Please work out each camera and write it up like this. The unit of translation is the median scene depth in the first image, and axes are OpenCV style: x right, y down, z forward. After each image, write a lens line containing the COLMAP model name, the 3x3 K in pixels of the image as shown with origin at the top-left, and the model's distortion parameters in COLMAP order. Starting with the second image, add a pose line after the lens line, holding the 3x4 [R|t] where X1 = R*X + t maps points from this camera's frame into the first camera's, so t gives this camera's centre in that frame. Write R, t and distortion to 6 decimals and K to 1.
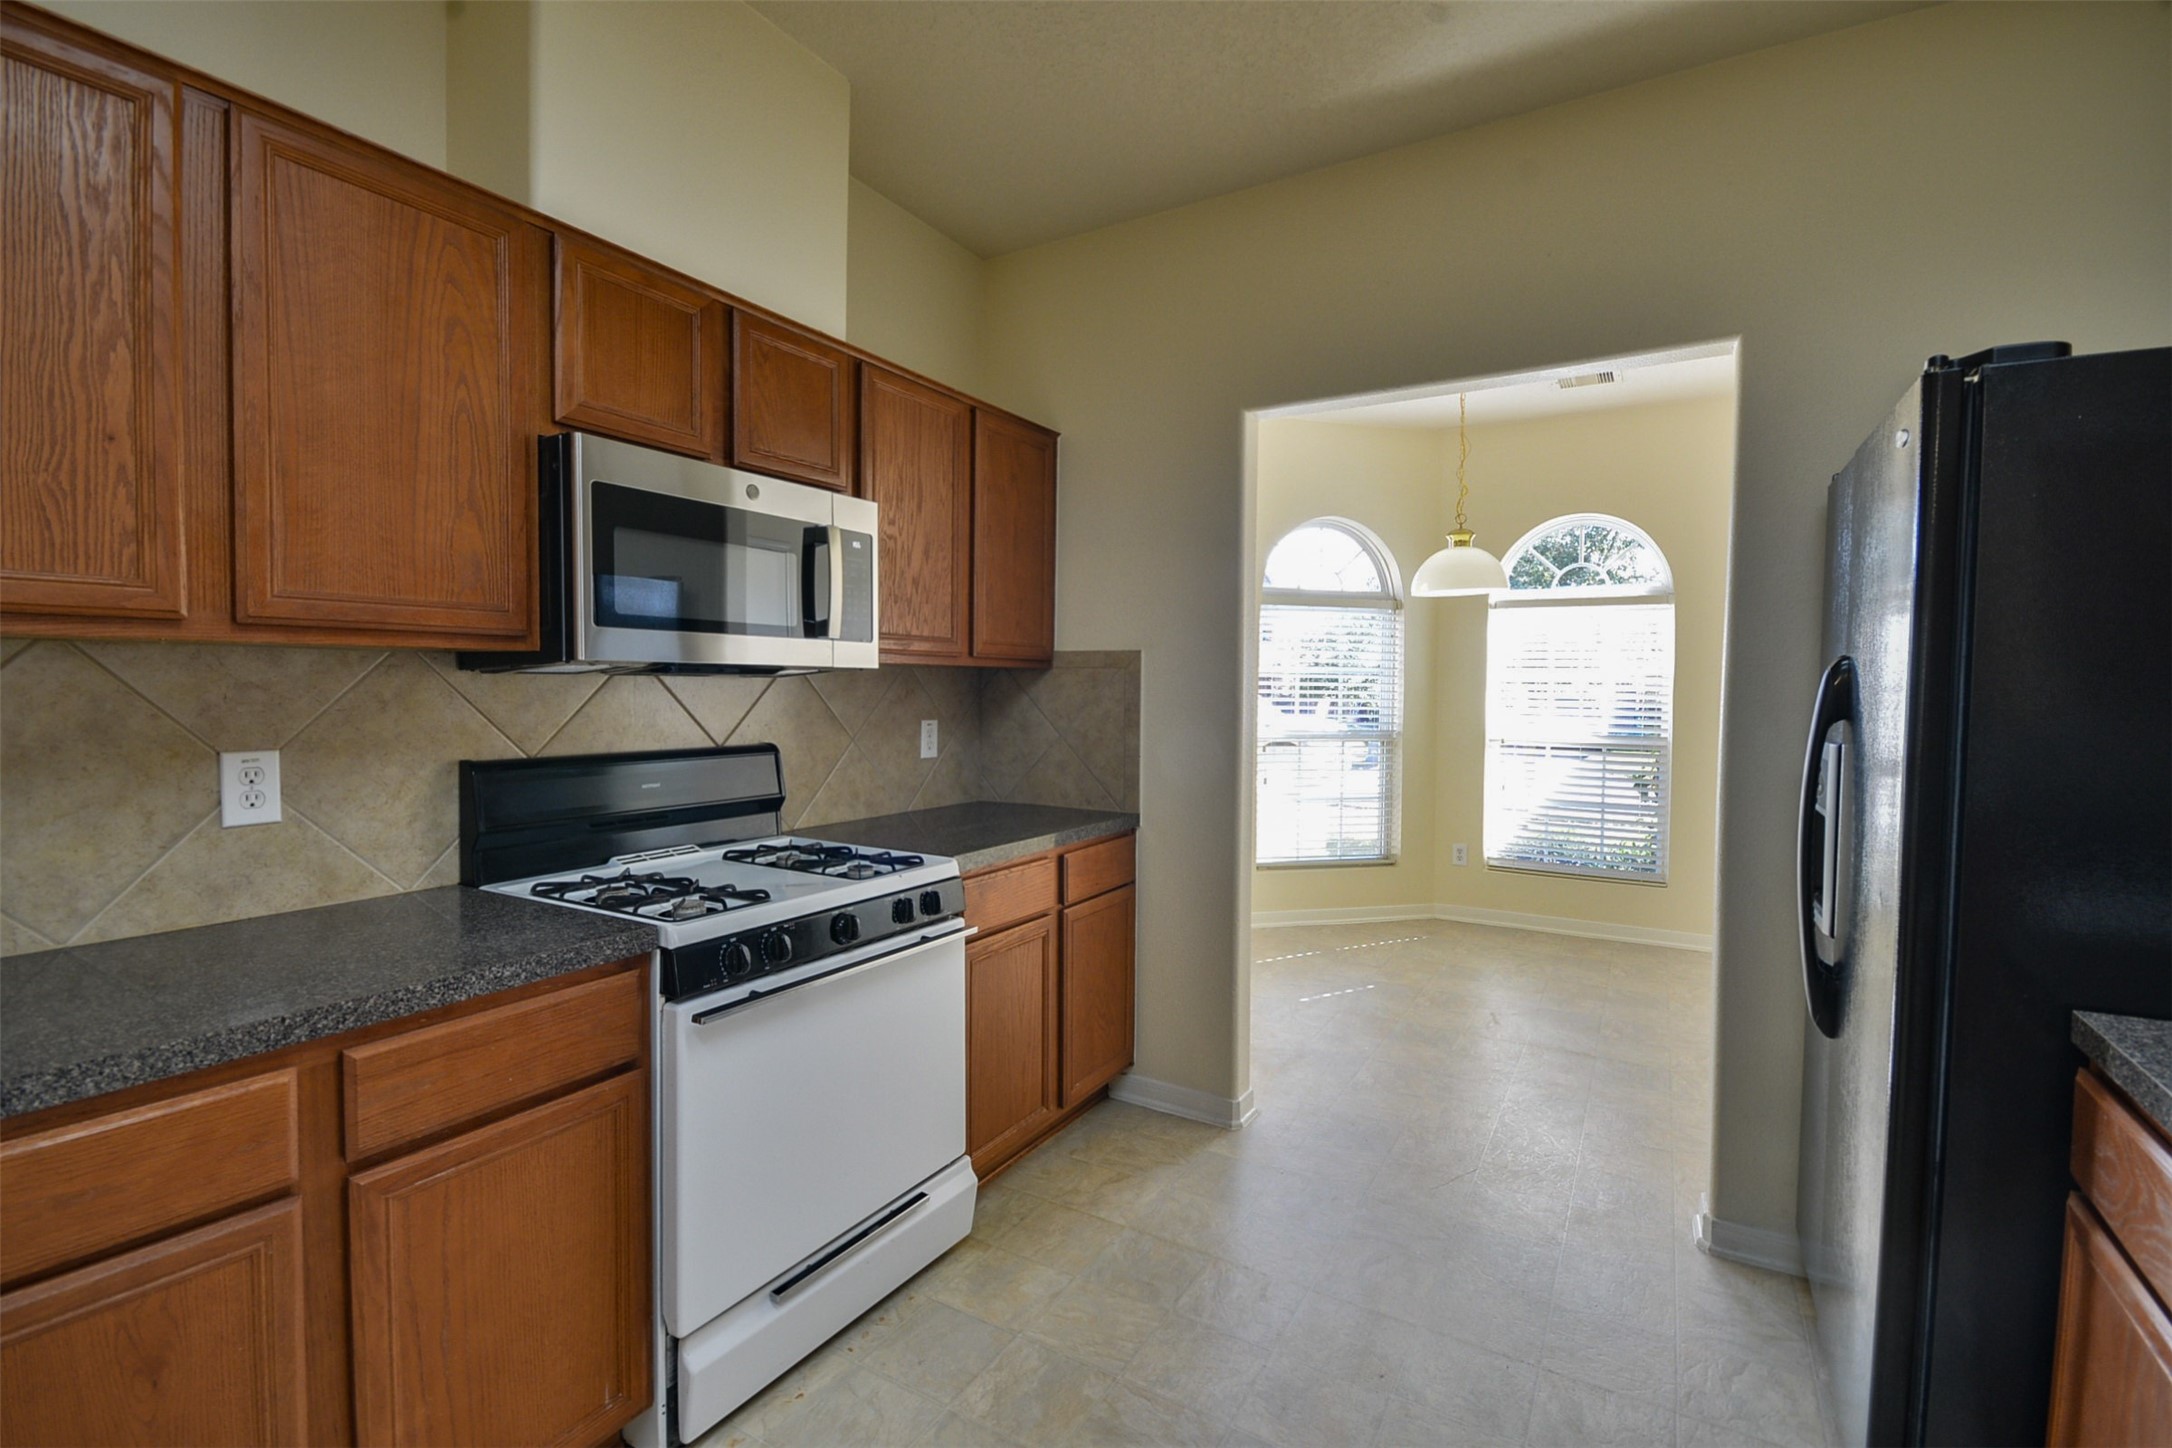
lens RADIAL K [[960.8, 0, 1084.7], [0, 960.8, 718.8], [0, 0, 1]] dist [-0.001590, -0.000119]
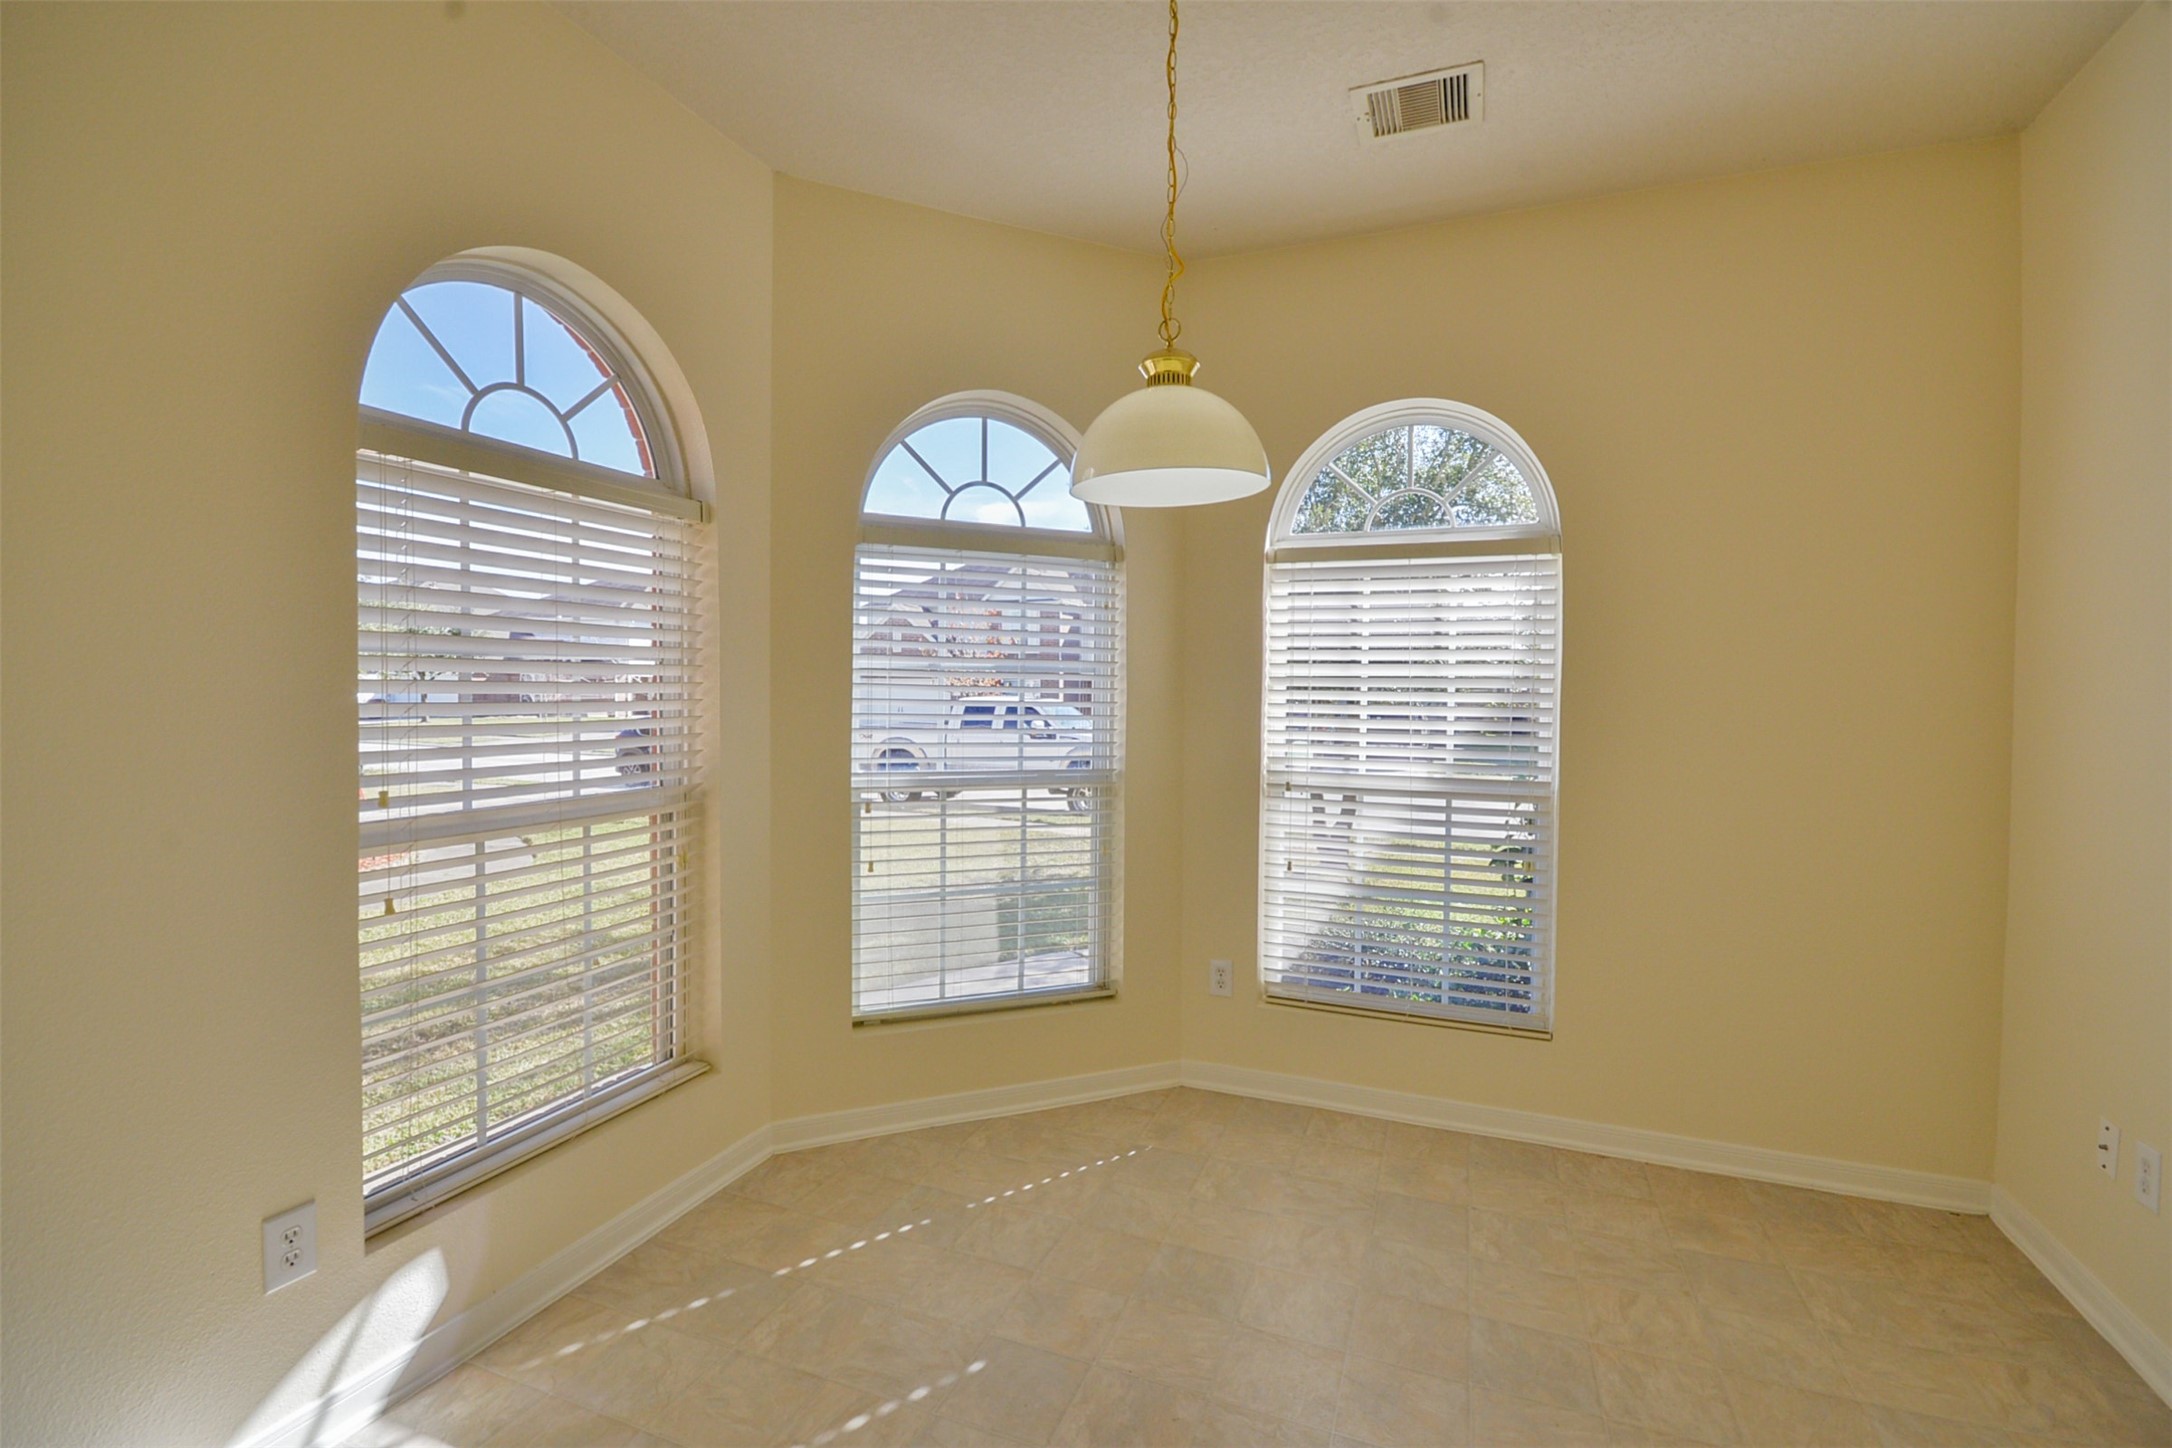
lens RADIAL K [[960.8, 0, 1089.7], [0, 960.8, 721.2], [0, 0, 1]] dist [-0.001590, -0.000119]
pose [[0.986729, -0.000032, 0.162379, 0.219637], [0.001636, 0.999951, -0.009744, -0.011818], [-0.162370, 0.009881, 0.986680, 0.436801]]
